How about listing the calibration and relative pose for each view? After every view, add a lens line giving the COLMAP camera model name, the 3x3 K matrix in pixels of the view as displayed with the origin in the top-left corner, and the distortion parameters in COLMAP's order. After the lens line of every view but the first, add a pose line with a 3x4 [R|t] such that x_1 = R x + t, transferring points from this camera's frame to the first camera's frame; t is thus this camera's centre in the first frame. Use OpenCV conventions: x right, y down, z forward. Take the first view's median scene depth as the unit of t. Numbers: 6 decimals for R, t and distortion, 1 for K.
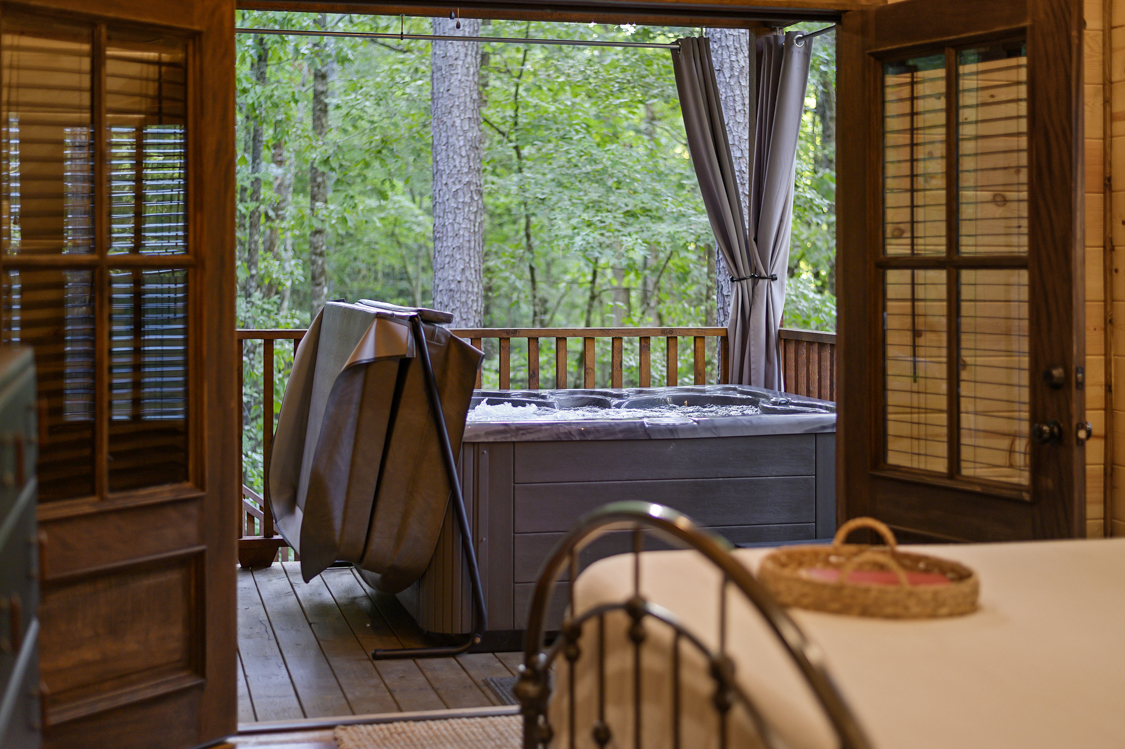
lens RADIAL K [[1633.8, 0, 562.6], [0, 1633.8, 372.0], [0, 0, 1]] dist [-0.024785, 0.000000]
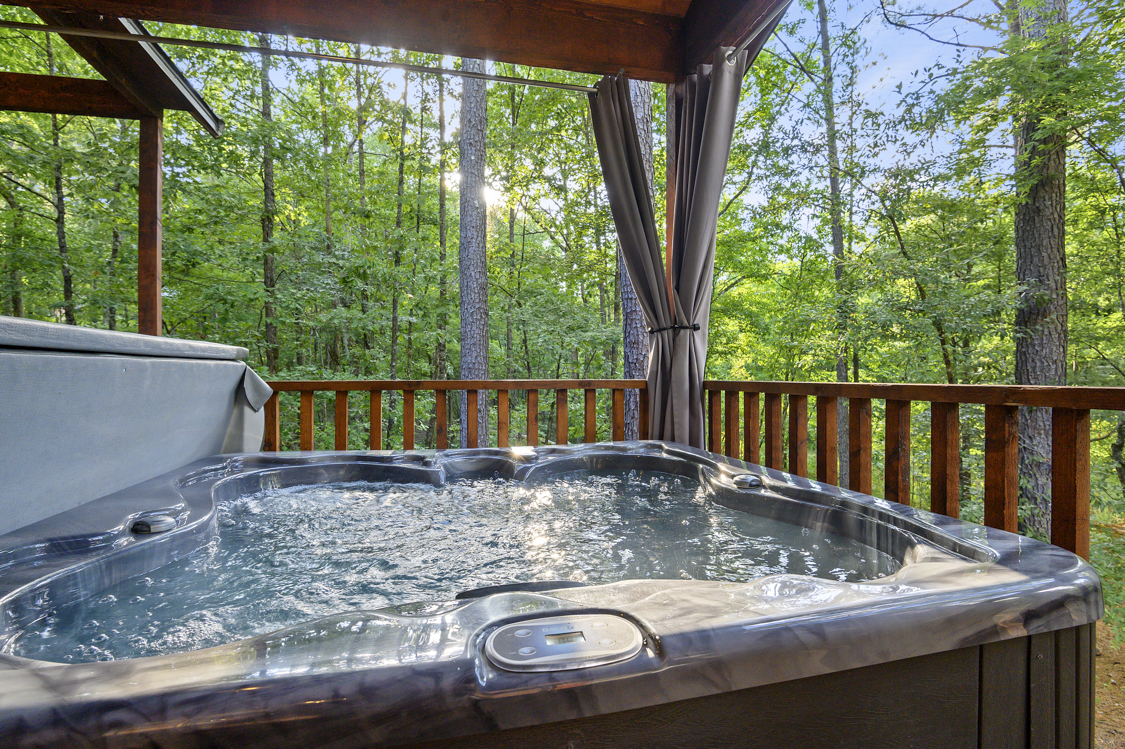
lens RADIAL K [[530.7, 0, 563.8], [0, 530.7, 378.7], [0, 0, 1]] dist [0.001087, 0.000036]
pose [[0.999970, 0.001162, 0.007620, 0.049220], [-0.000737, 0.998457, -0.055521, -0.010493], [-0.007673, 0.055513, 0.998428, 0.689487]]
